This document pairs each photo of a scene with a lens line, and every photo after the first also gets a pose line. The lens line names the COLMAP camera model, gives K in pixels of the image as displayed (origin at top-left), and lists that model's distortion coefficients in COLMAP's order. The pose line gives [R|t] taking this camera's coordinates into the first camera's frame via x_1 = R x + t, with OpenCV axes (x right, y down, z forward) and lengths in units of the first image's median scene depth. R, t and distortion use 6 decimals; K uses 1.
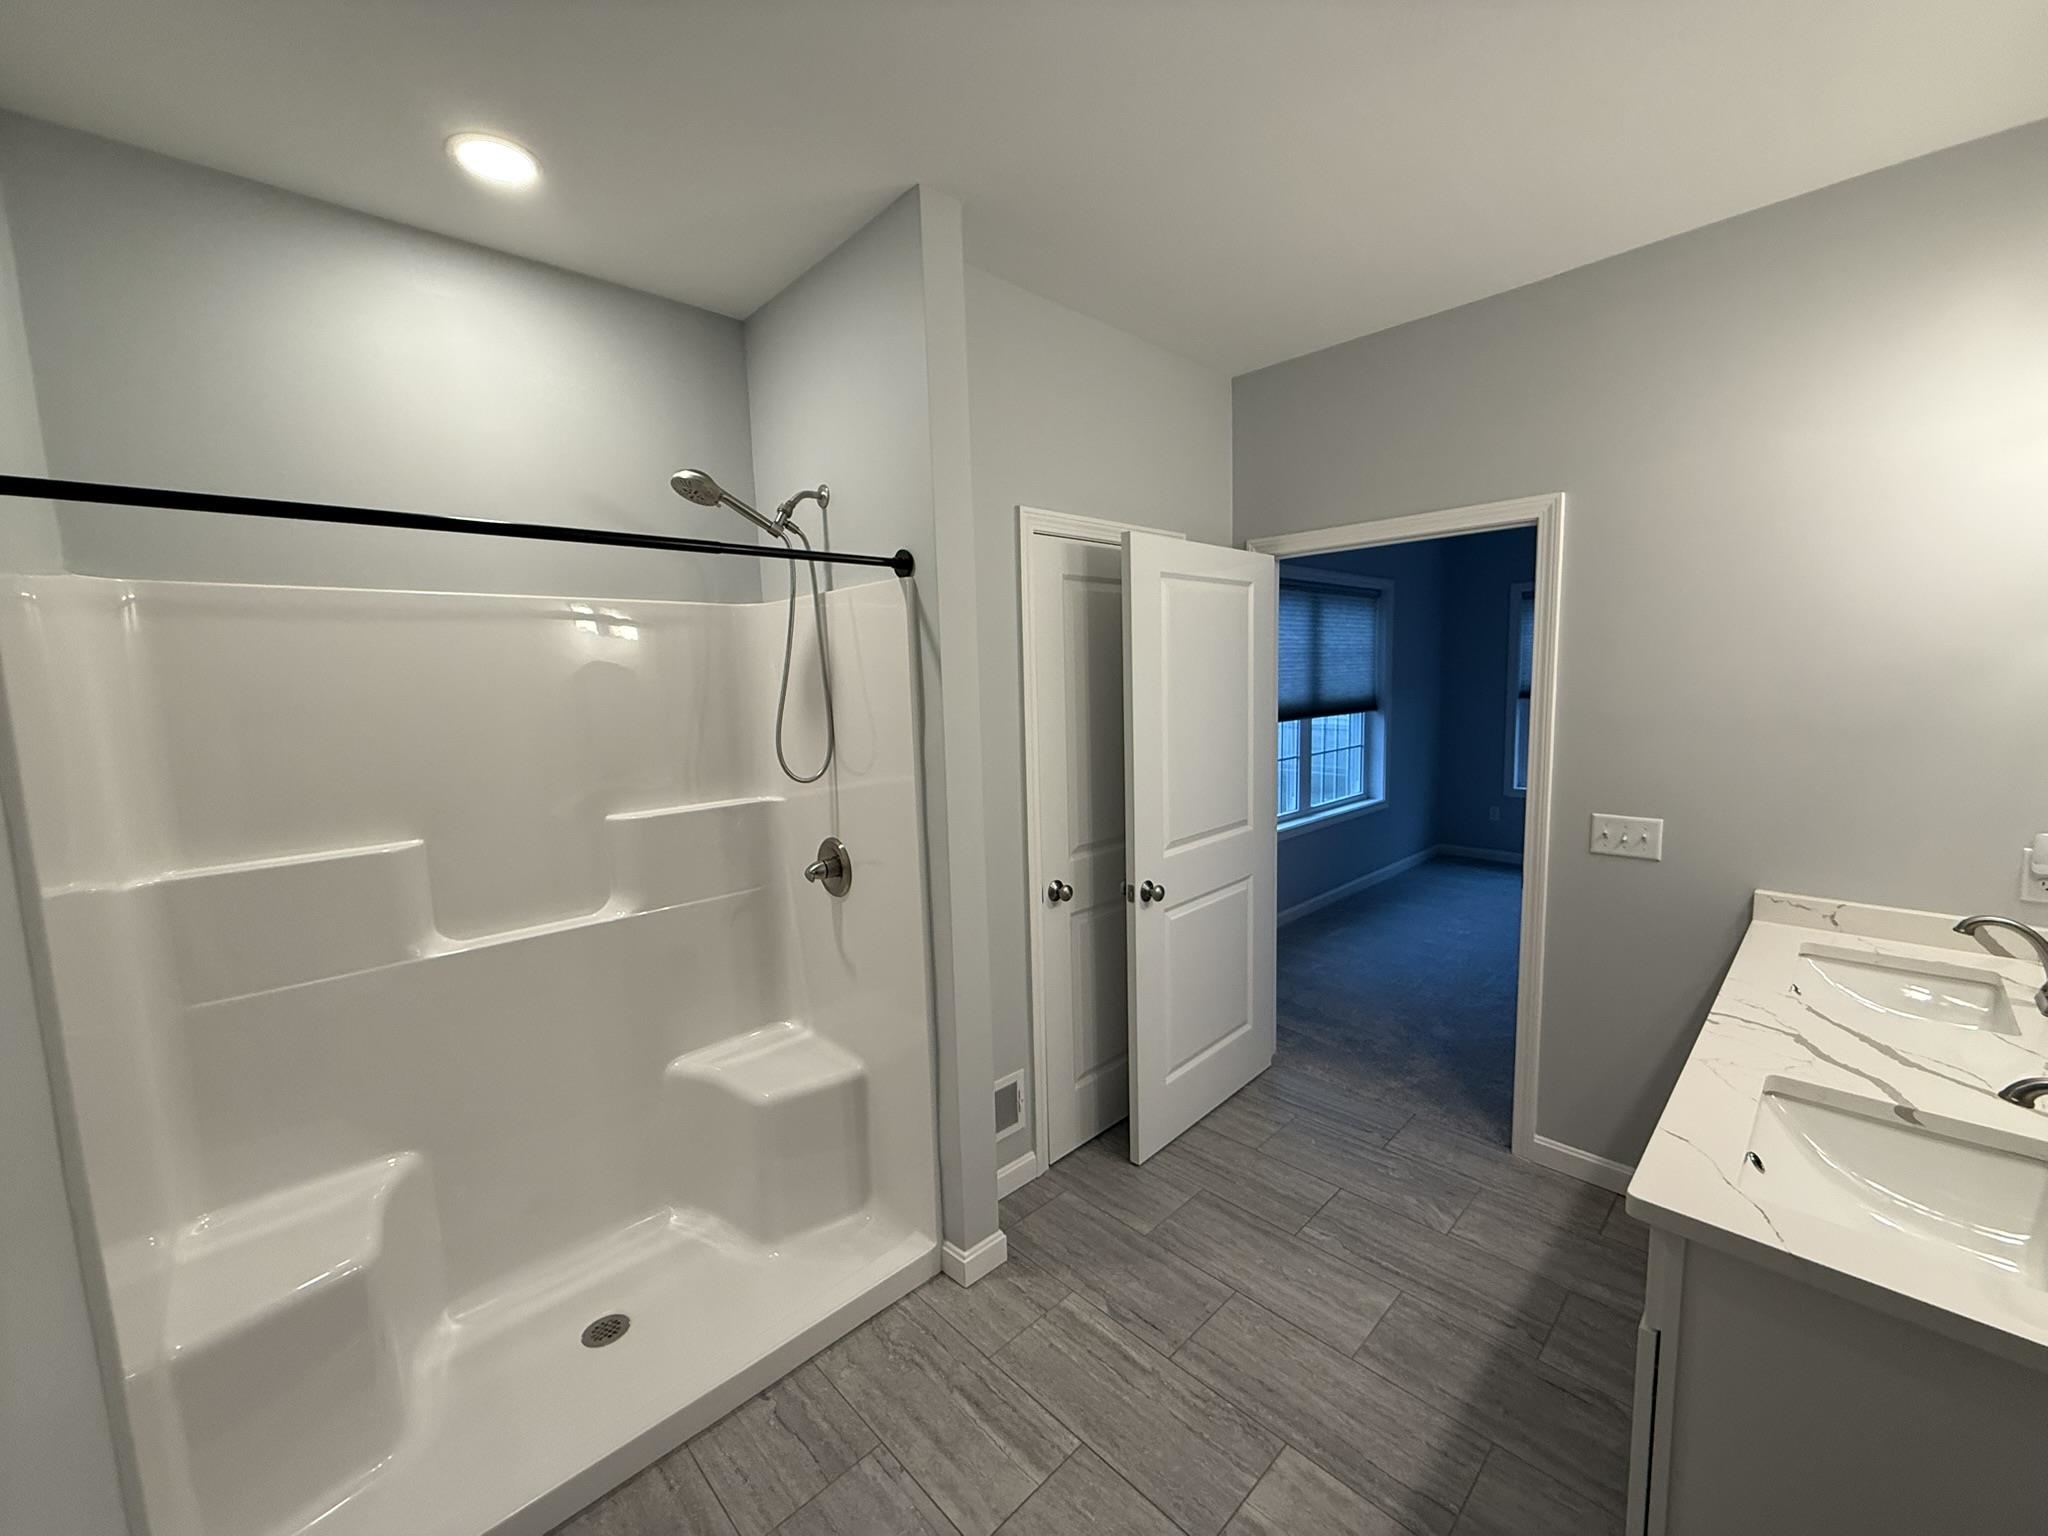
lens RADIAL K [[812.0, 0, 1023.6], [0, 812.0, 770.0], [0, 0, 1]] dist [0.001716, 0.000011]
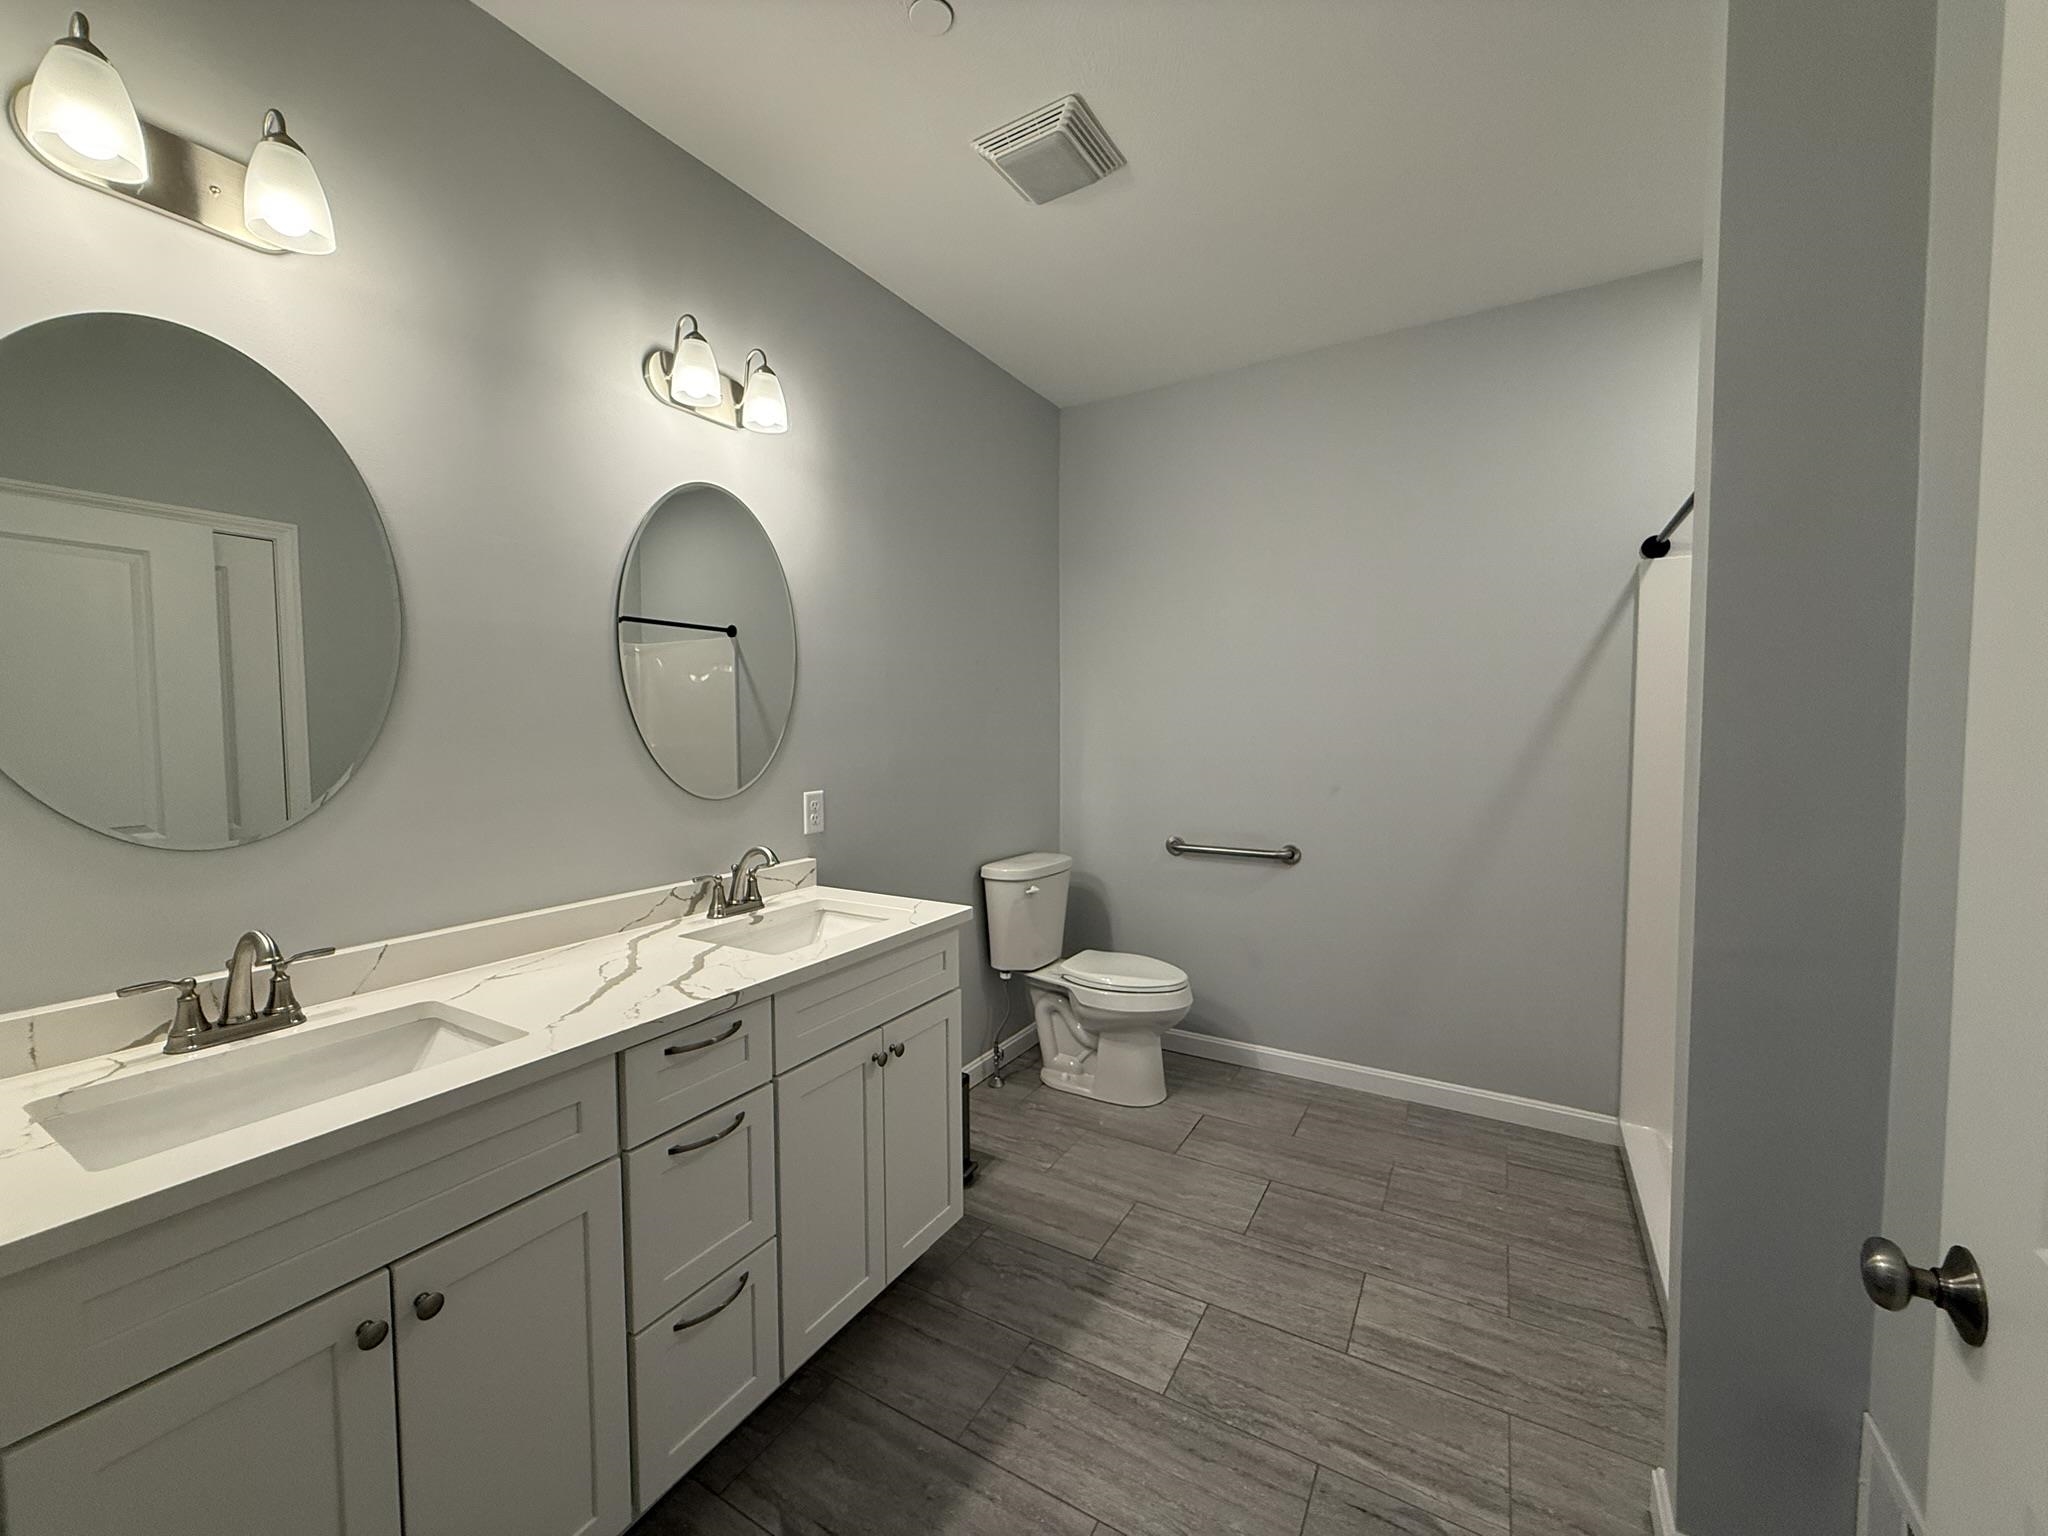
lens RADIAL K [[812.0, 0, 1026.1], [0, 812.0, 764.8], [0, 0, 1]] dist [0.001716, 0.000011]
pose [[-0.962102, 0.045982, -0.268786, 0.689553], [-0.000812, 0.985193, 0.171445, -0.076817], [0.272690, 0.165166, -0.947819, 1.705414]]
